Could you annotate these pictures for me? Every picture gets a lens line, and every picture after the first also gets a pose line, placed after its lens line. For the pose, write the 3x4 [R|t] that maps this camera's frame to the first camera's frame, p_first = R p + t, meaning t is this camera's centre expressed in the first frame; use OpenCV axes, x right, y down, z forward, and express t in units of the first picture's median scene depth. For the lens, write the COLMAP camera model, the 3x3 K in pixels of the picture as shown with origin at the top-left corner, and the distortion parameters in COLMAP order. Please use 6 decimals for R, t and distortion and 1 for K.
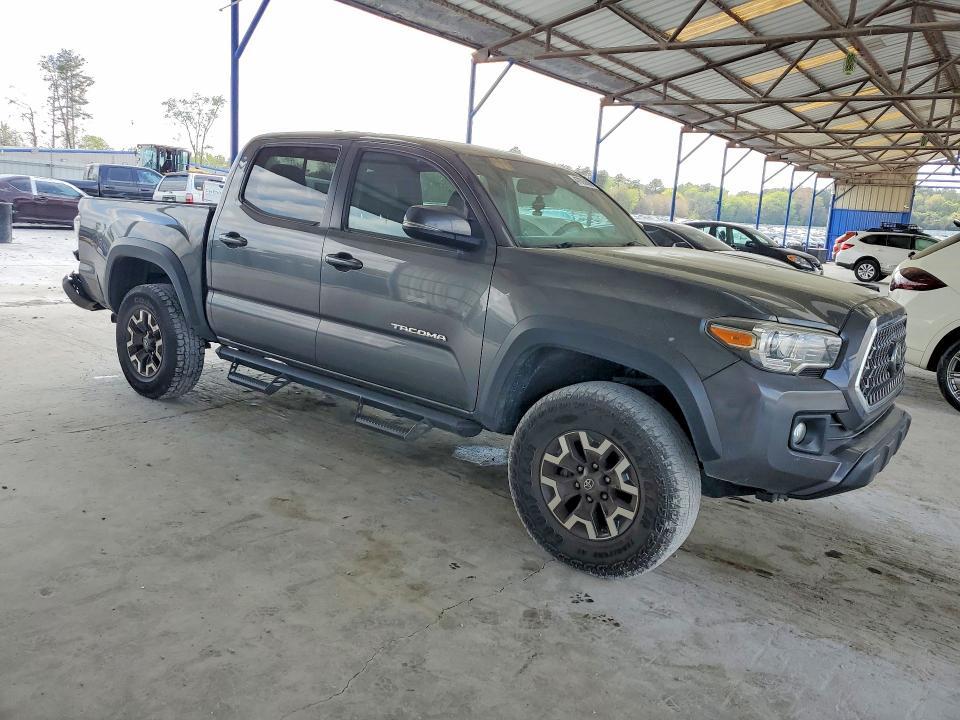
lens RADIAL K [[758.5, 0, 480.0], [0, 758.5, 360.0], [0, 0, 1]] dist [0.007395, 0.007631]
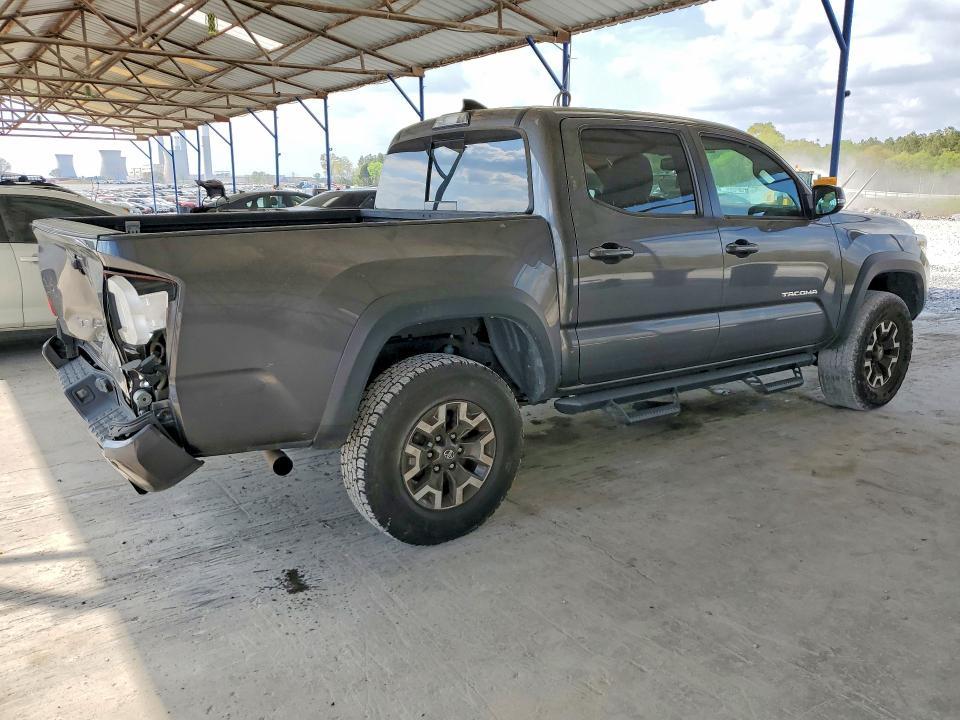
lens RADIAL K [[758.5, 0, 480.0], [0, 758.5, 360.0], [0, 0, 1]] dist [0.007395, 0.007631]
pose [[0.287953, -0.278466, 0.916264, -1.323933], [0.216693, 0.950920, 0.220899, -0.303881], [-0.932806, 0.134939, 0.334162, 1.054827]]
